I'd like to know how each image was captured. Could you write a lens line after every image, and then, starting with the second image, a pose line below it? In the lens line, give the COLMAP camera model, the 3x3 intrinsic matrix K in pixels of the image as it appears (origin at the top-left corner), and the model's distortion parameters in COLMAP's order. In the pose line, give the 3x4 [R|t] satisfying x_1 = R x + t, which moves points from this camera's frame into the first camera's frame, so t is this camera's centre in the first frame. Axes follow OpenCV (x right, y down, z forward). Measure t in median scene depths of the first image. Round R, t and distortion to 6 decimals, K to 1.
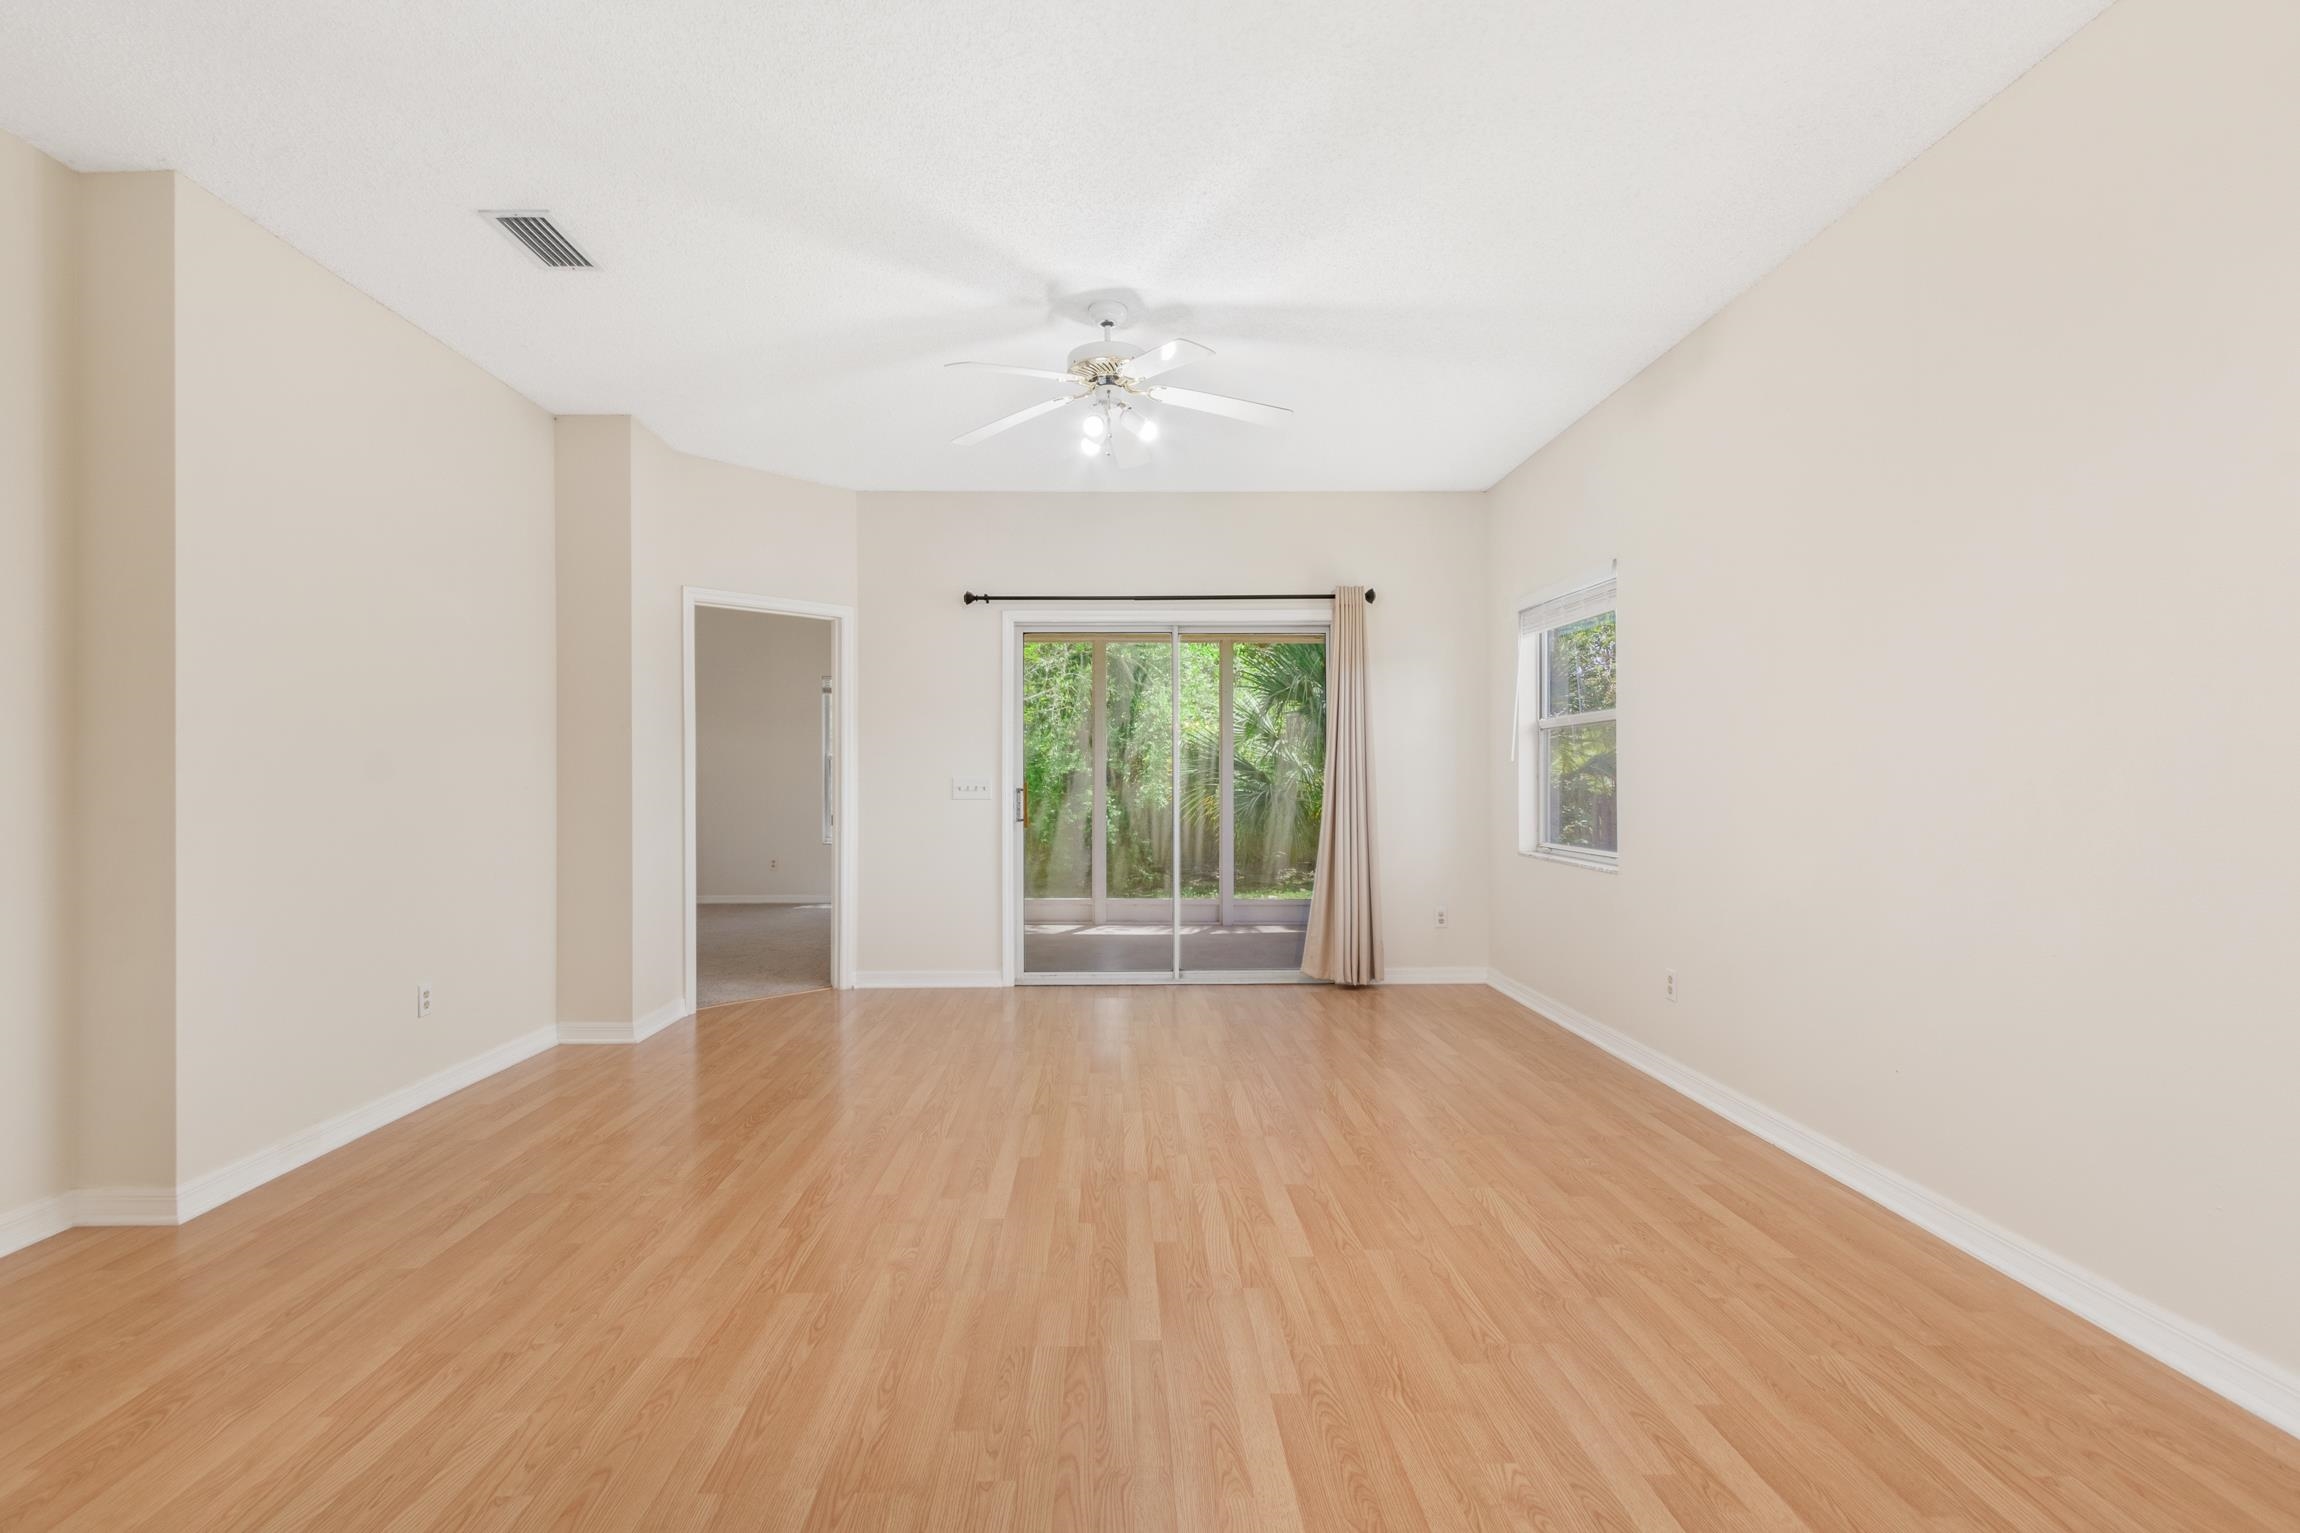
lens RADIAL K [[1094.5, 0, 1132.7], [0, 1094.5, 771.5], [0, 0, 1]] dist [0.006753, -0.000439]
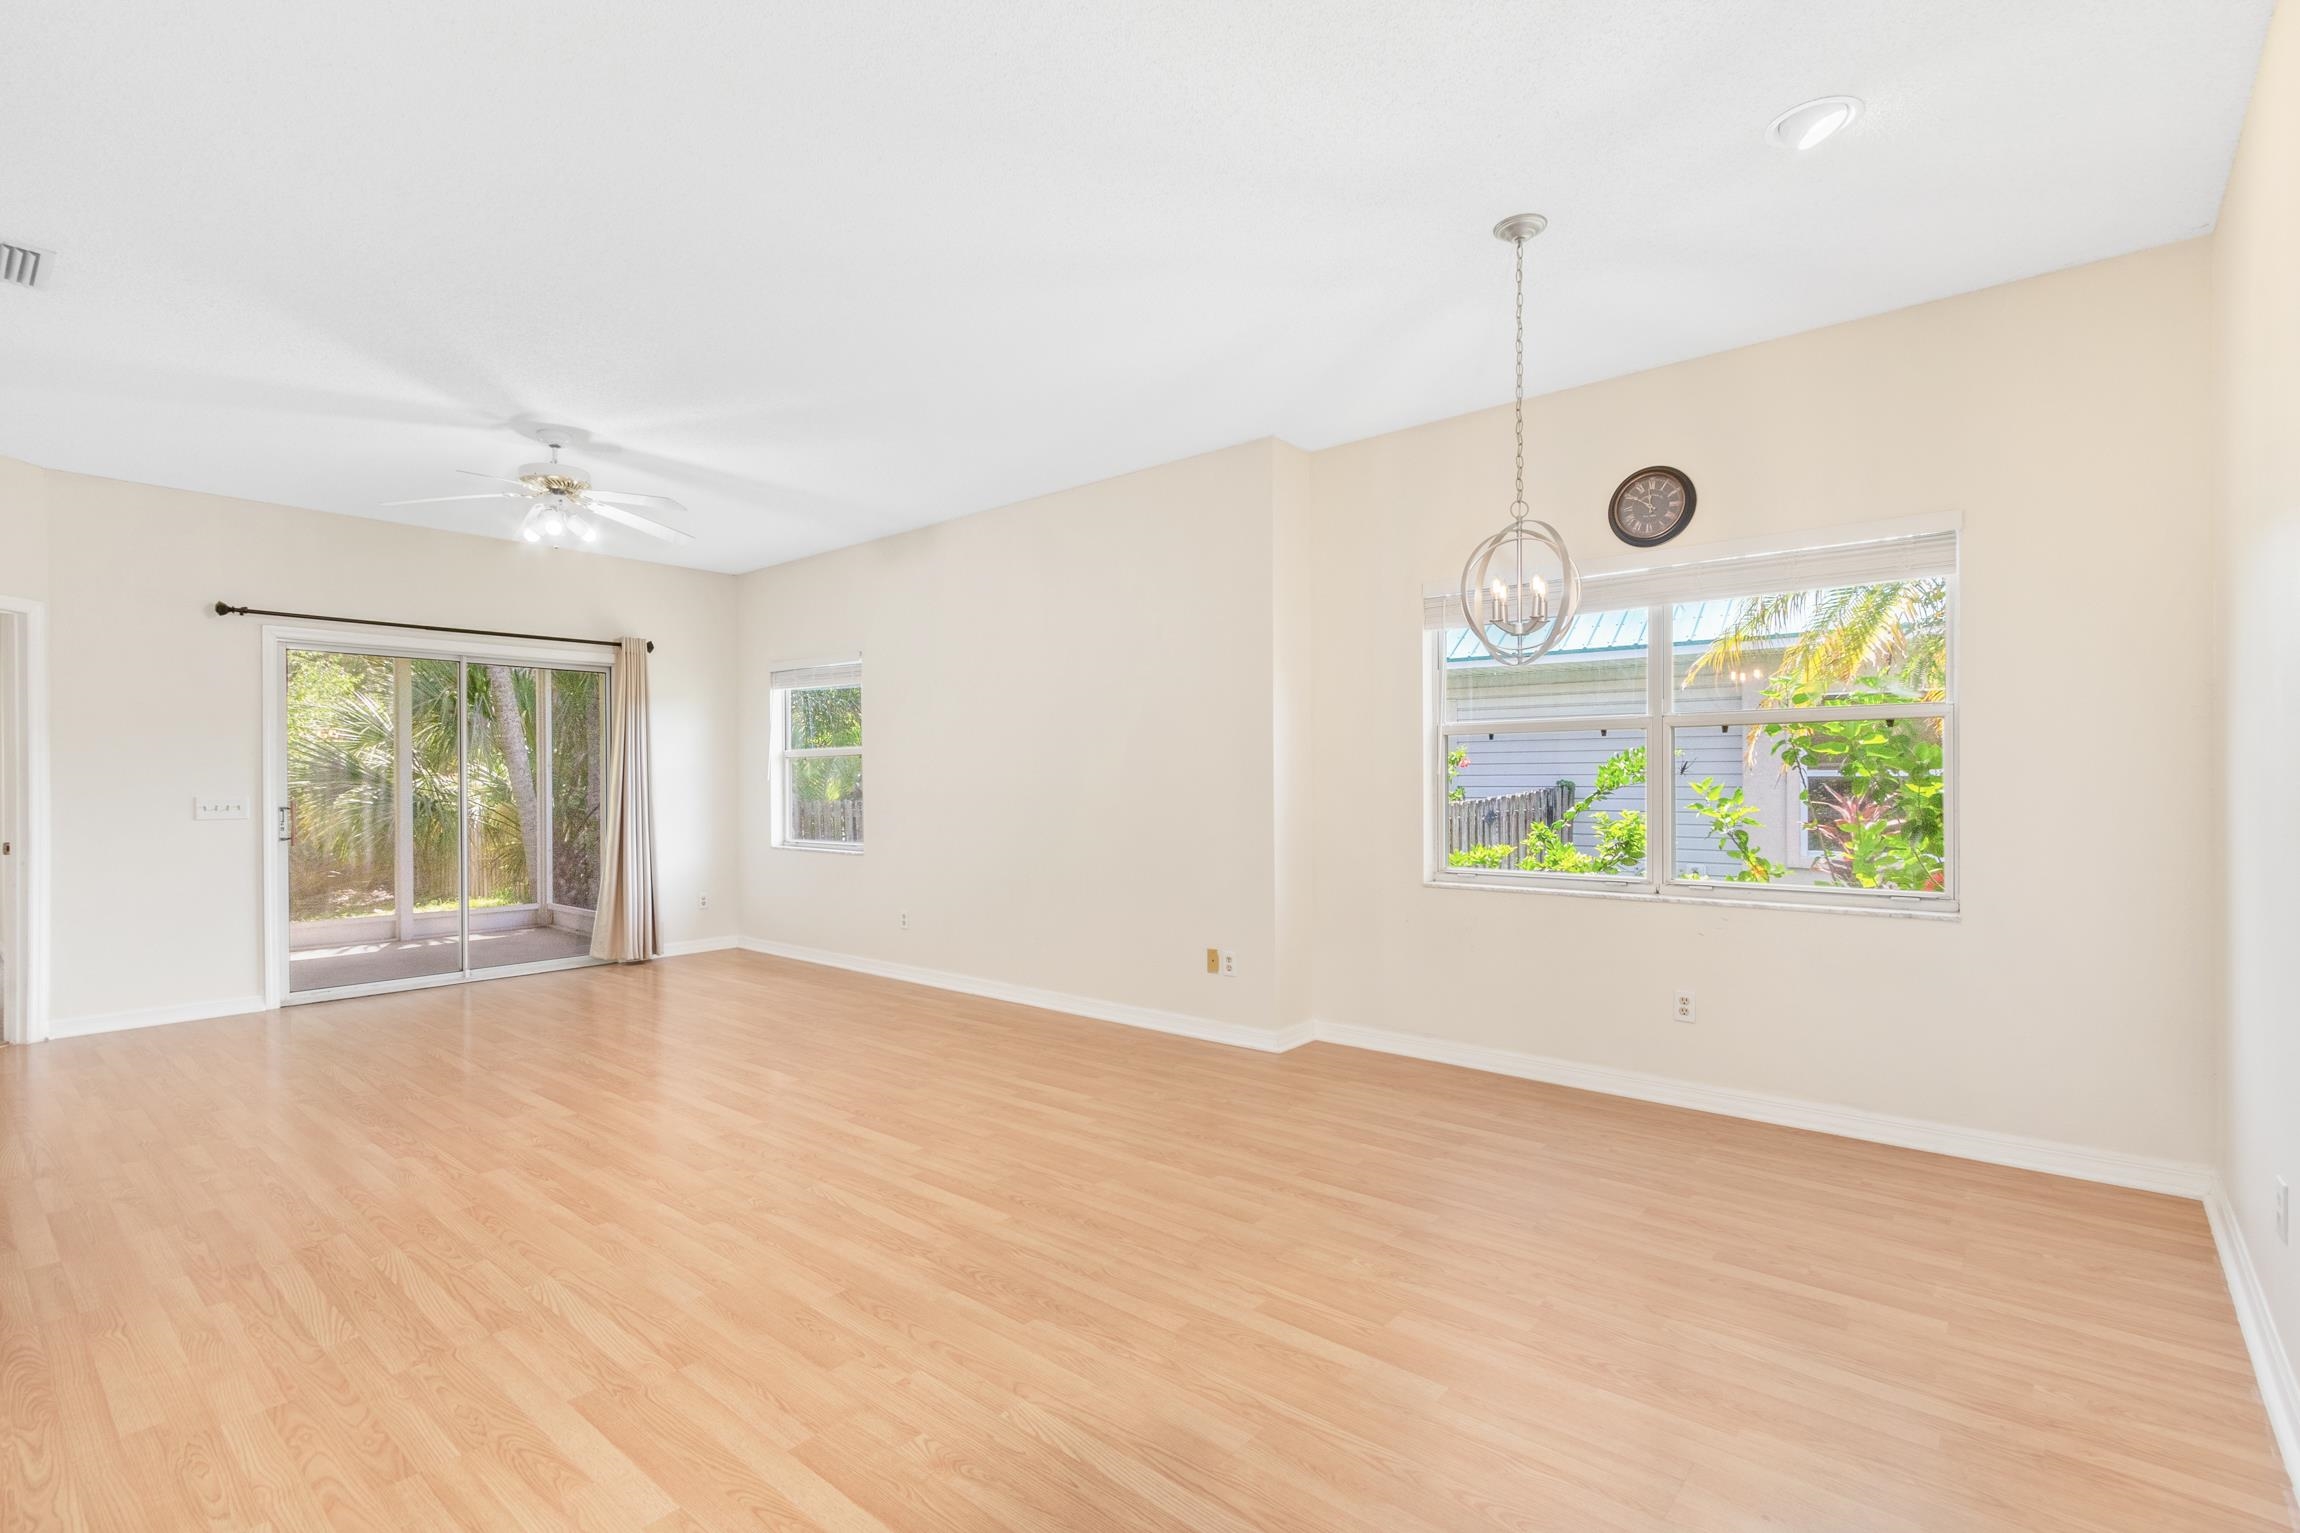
lens RADIAL K [[1045.9, 0, 1148.6], [0, 1045.9, 787.9], [0, 0, 1]] dist [0.004744, 0.000276]
pose [[0.656375, -0.004376, 0.754422, -0.518410], [-0.002750, 0.999963, 0.008193, -0.020043], [-0.754430, -0.007452, 0.656339, -0.351321]]
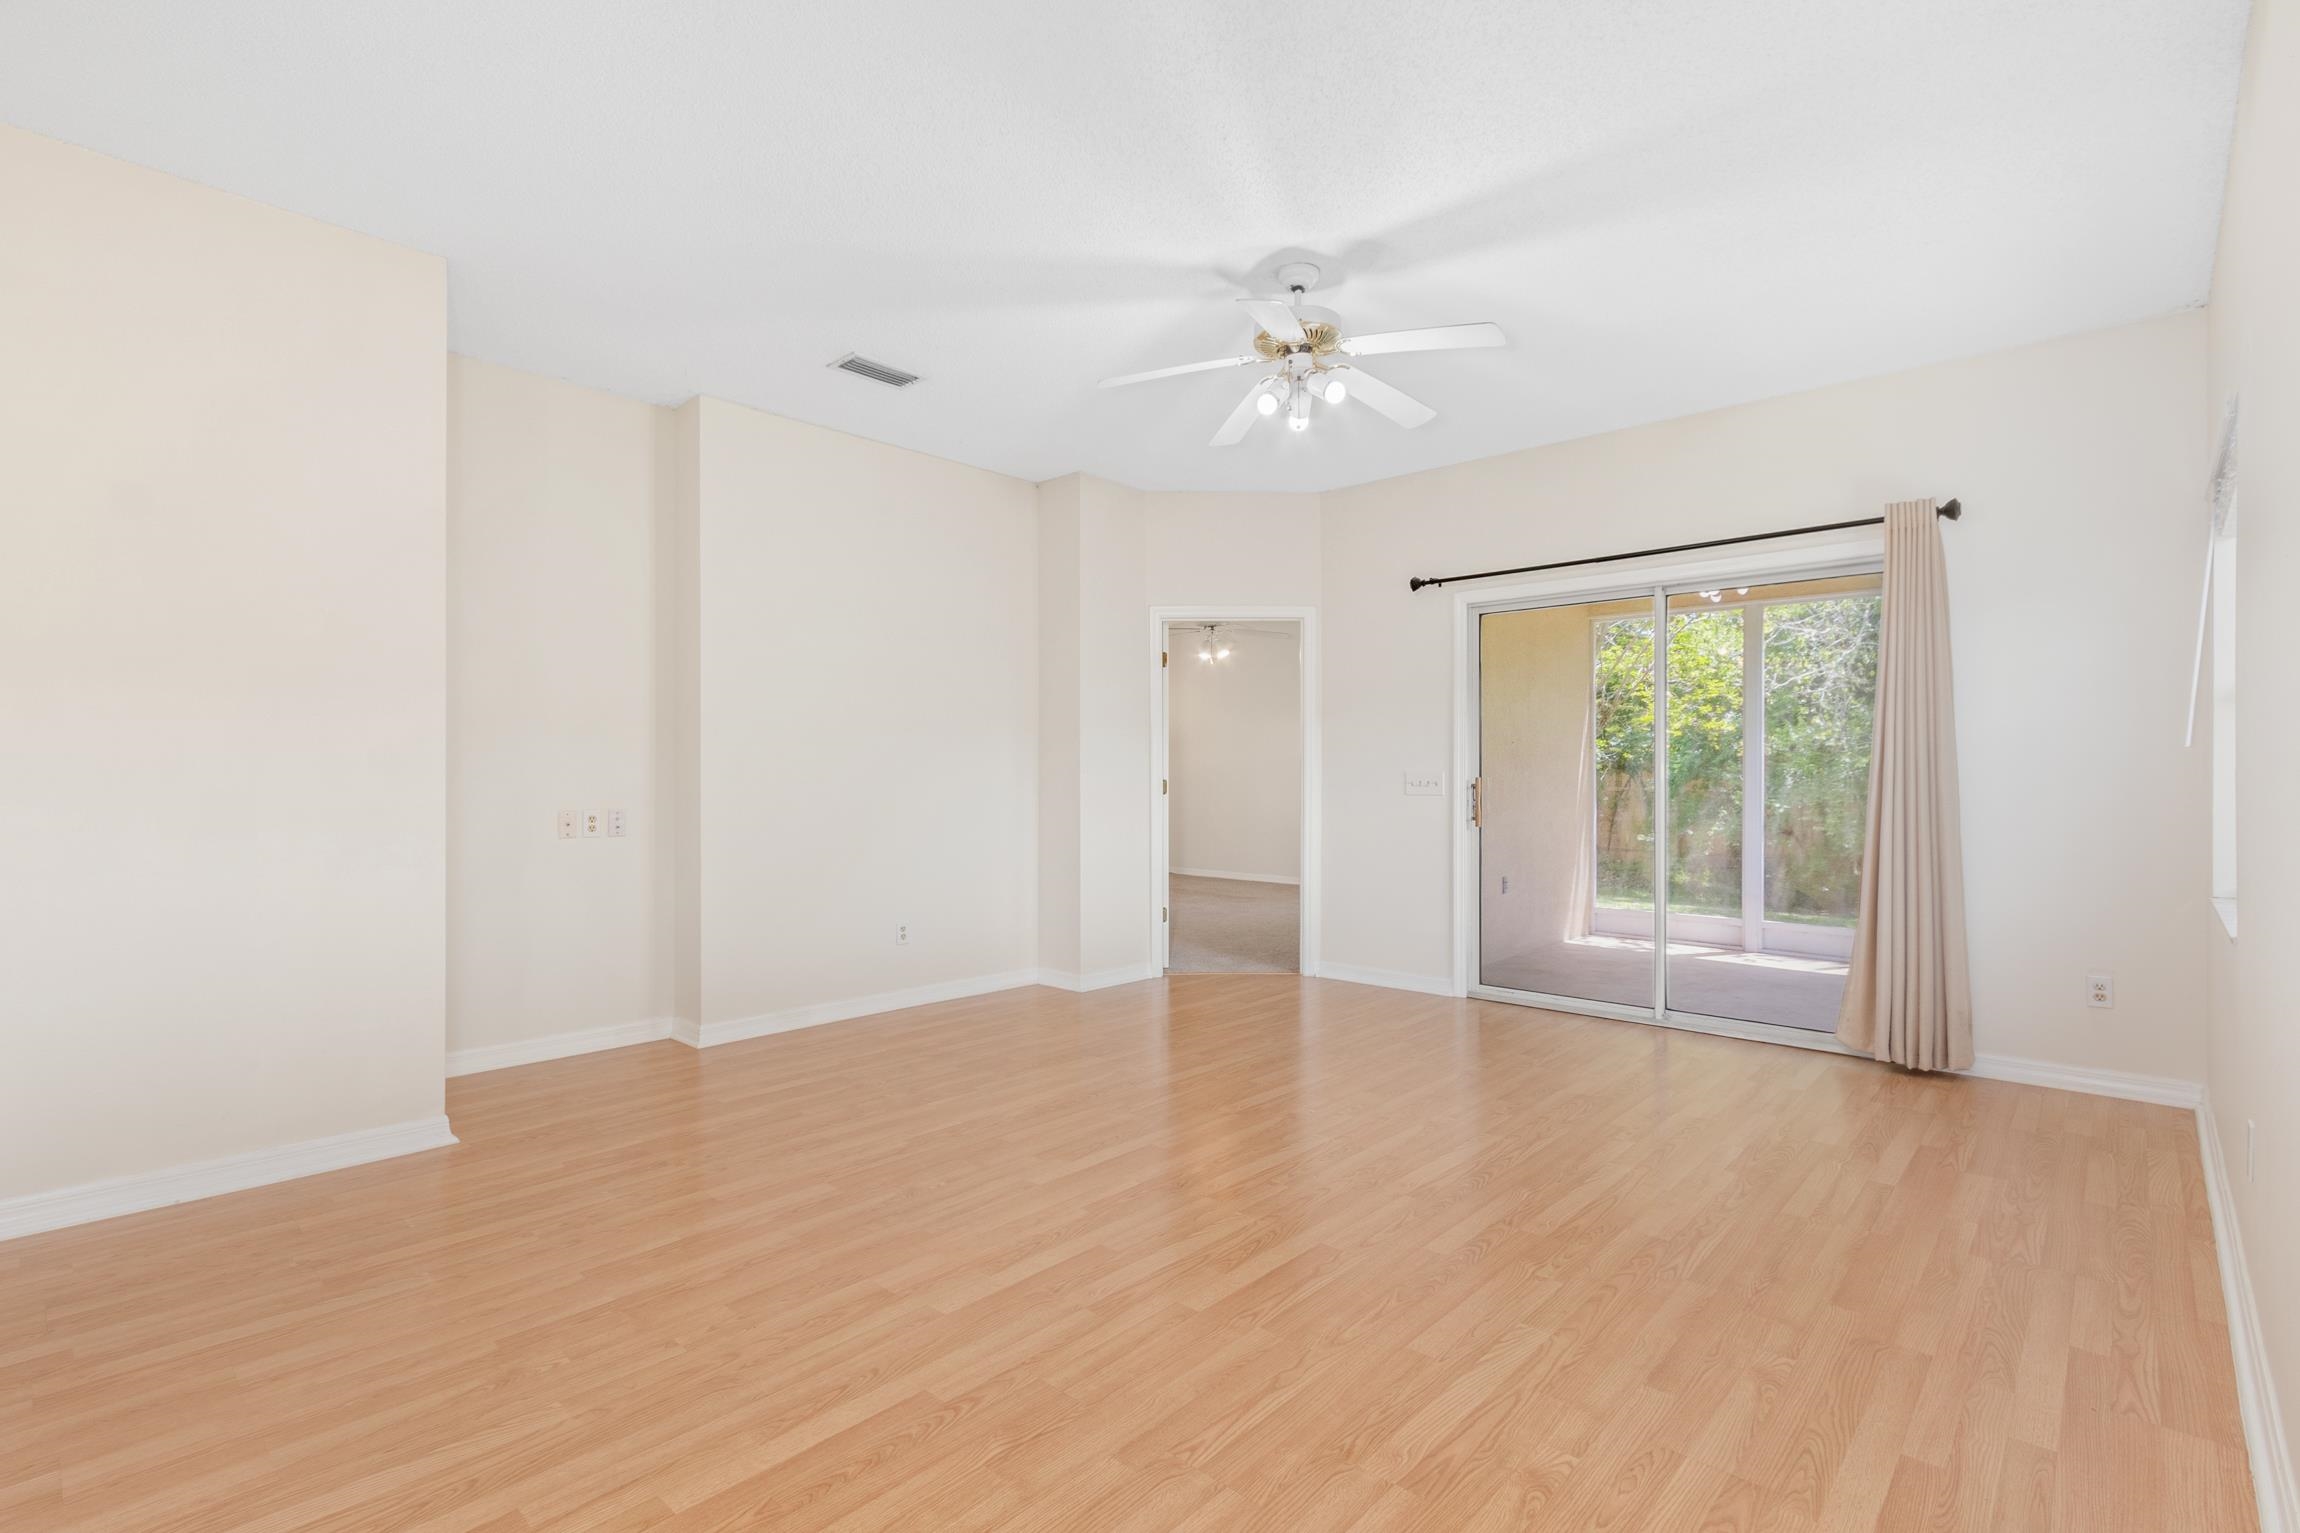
lens RADIAL K [[1075.3, 0, 1106.7], [0, 1075.3, 772.4], [0, 0, 1]] dist [0.005465, -0.000192]
pose [[0.711692, 0.002183, -0.702488, 0.529955], [0.002832, 0.999978, 0.005976, -0.001016], [0.702486, -0.006242, 0.711670, 0.238488]]
